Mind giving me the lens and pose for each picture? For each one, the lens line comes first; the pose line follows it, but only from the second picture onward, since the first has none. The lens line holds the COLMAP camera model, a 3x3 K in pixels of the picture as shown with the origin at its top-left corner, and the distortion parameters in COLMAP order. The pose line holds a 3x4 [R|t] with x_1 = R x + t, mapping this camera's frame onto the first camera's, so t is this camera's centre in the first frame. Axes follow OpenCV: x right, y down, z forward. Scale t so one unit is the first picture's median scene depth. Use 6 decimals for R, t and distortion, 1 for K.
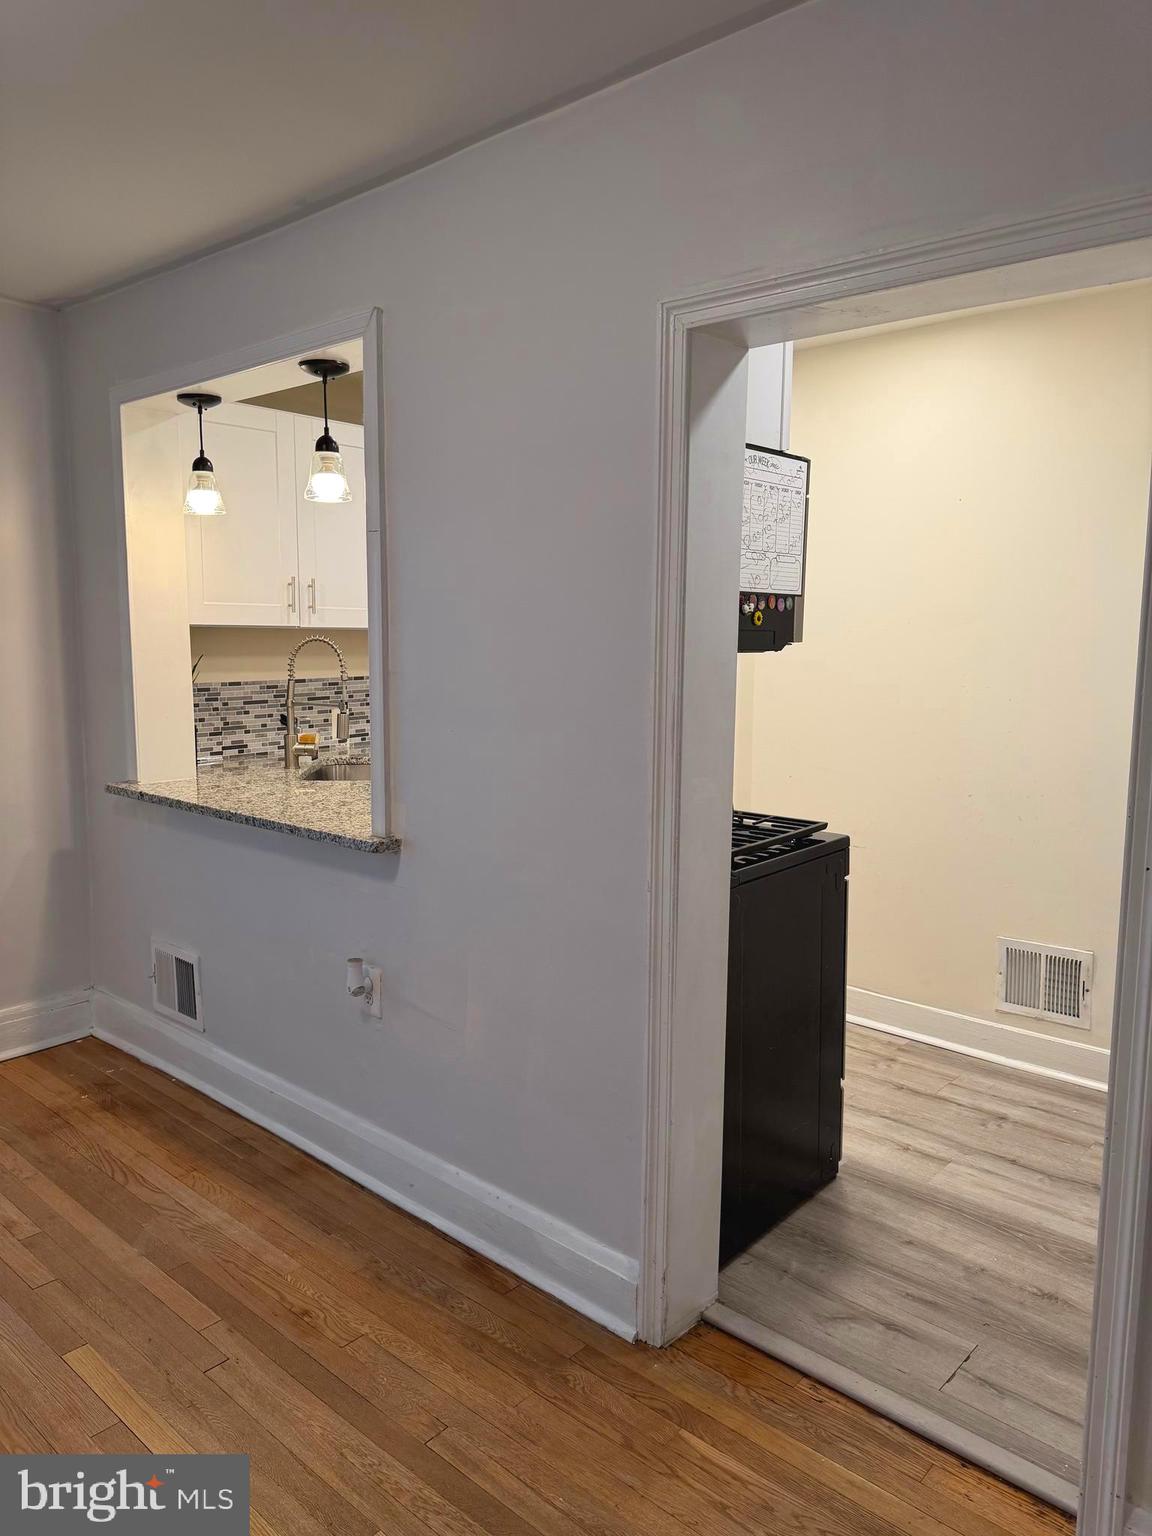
lens RADIAL K [[1085.8, 0, 572.4], [0, 1085.8, 772.0], [0, 0, 1]] dist [0.046863, -0.044904]
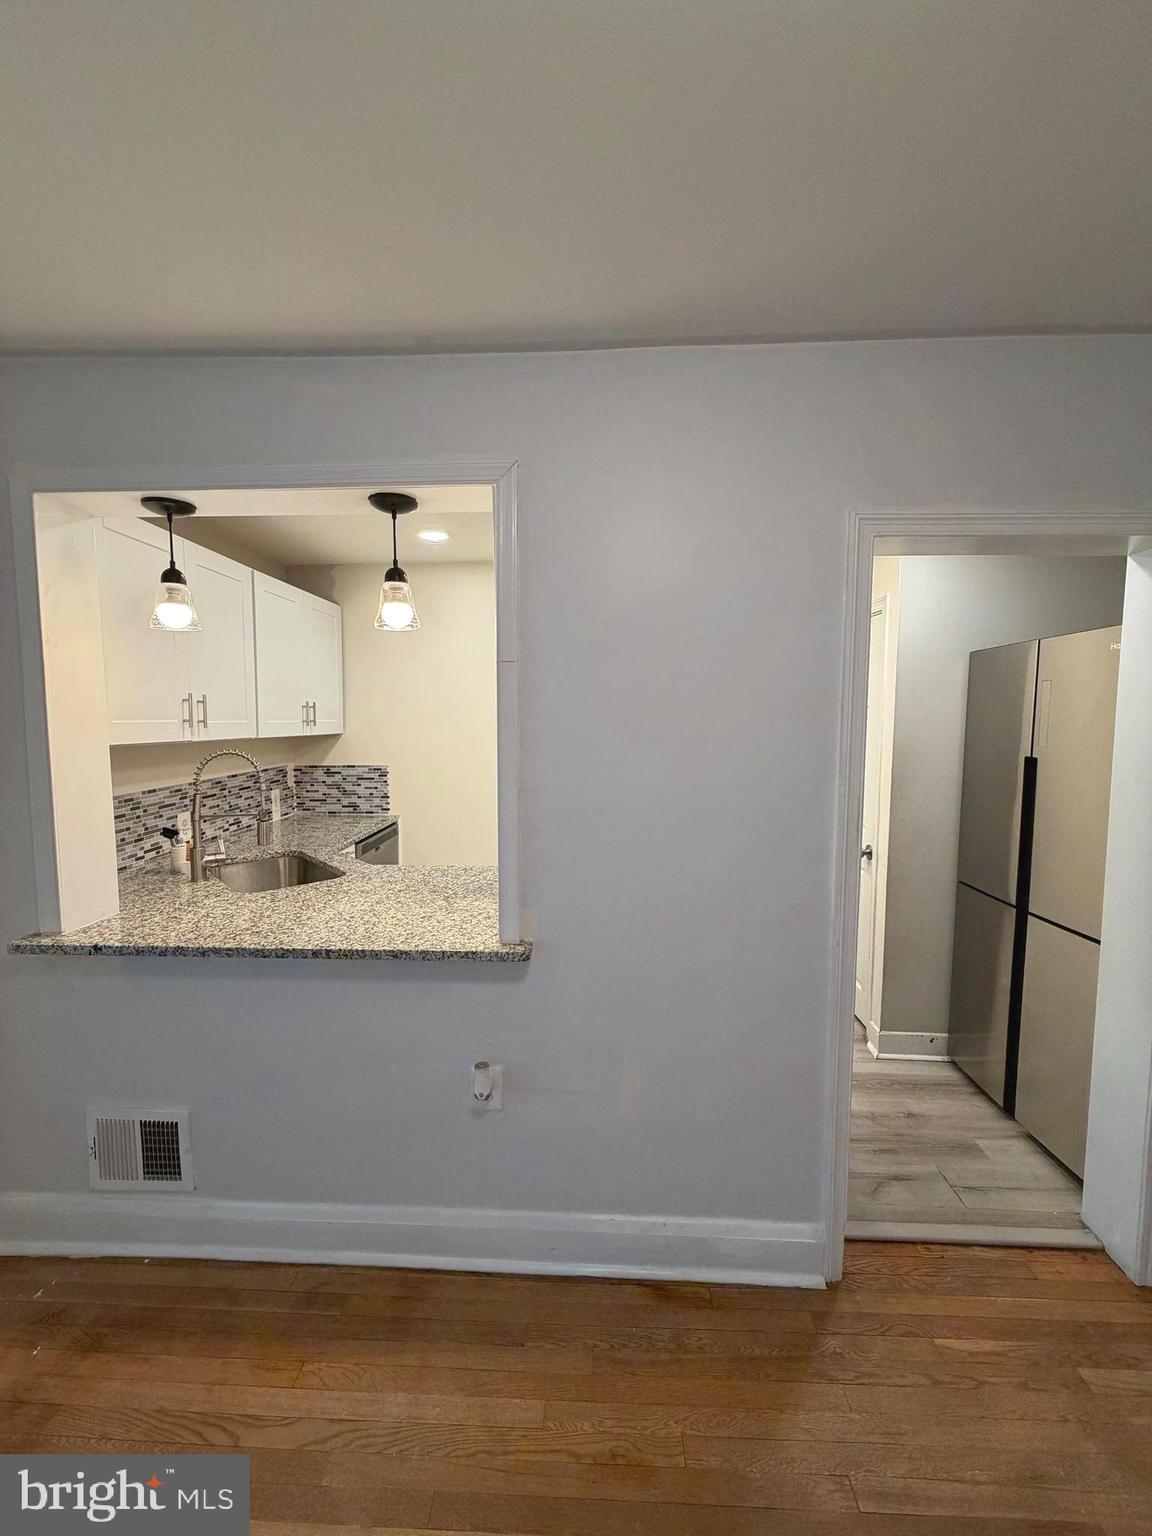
lens RADIAL K [[611.8, 0, 573.6], [0, 611.8, 766.3], [0, 0, 1]] dist [0.000015, 0.001276]
pose [[0.768389, -0.060295, 0.637136, -0.499219], [0.091762, 0.995645, -0.016443, -0.097698], [-0.633370, 0.071099, 0.770576, 0.476302]]
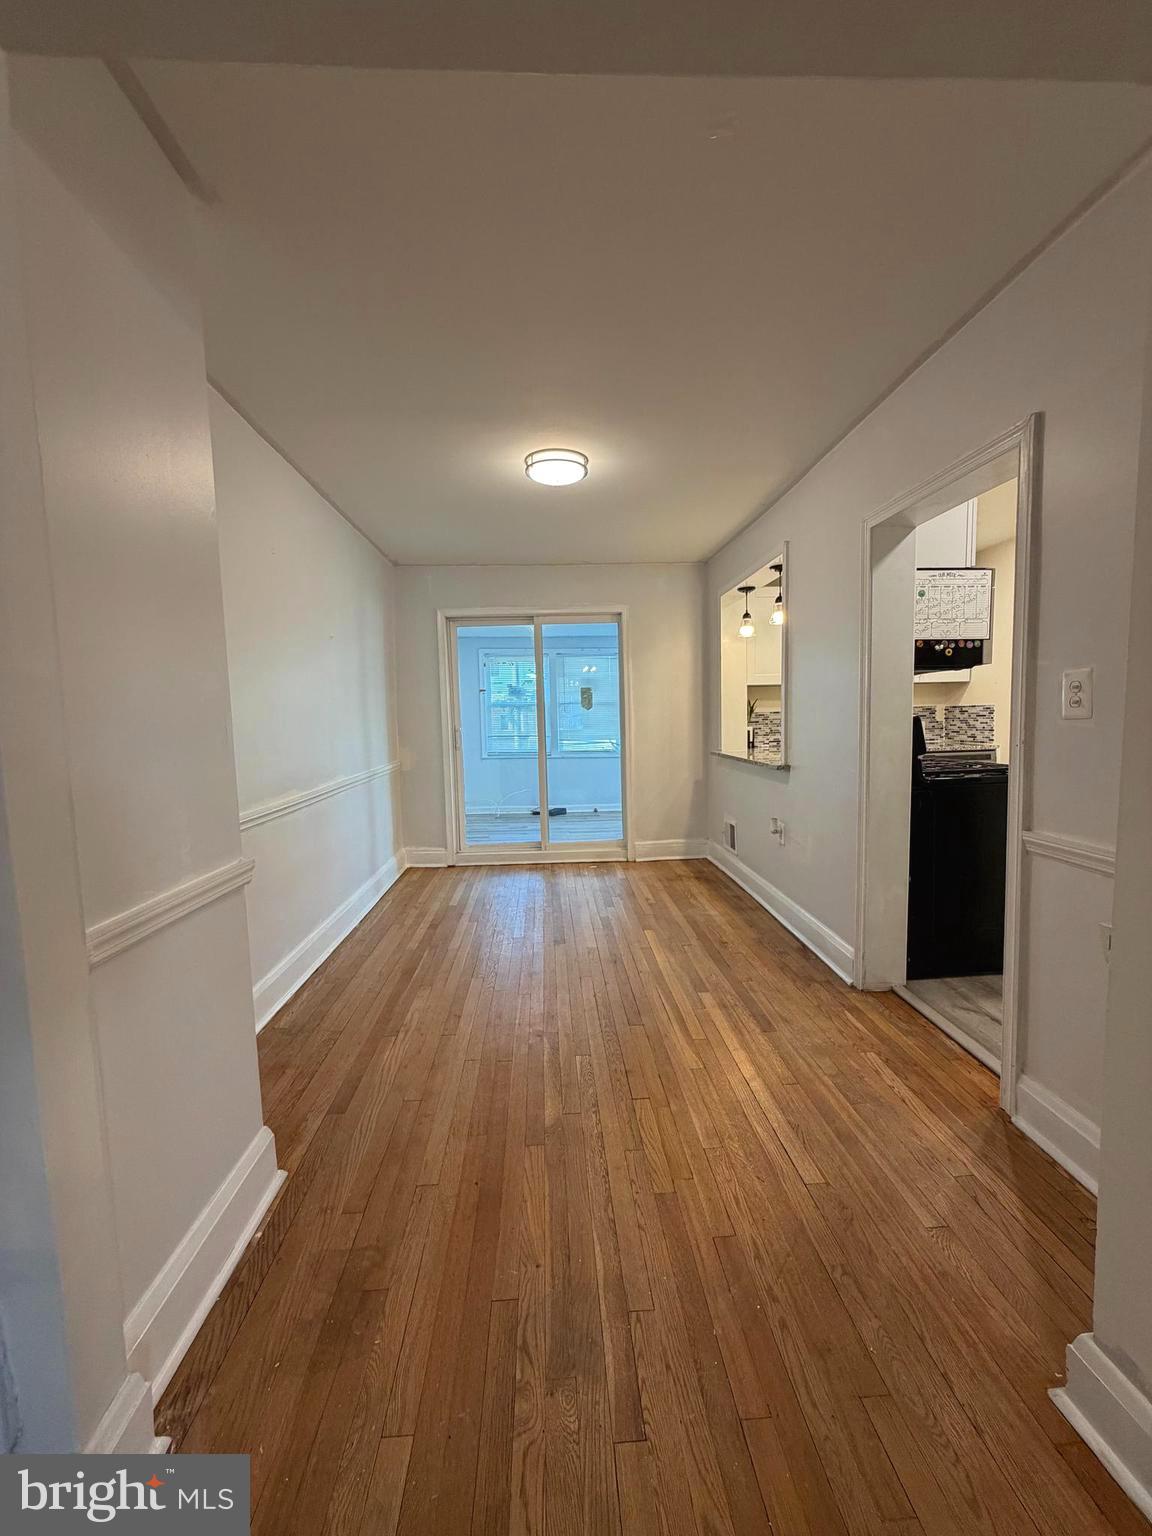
lens RADIAL K [[611.8, 0, 578.3], [0, 611.8, 763.8], [0, 0, 1]] dist [0.000015, 0.001276]
pose [[0.708750, 0.031319, -0.704764, 0.426036], [-0.065469, 0.997623, -0.021506, 0.115000], [0.702415, 0.061383, 0.709116, -0.227218]]
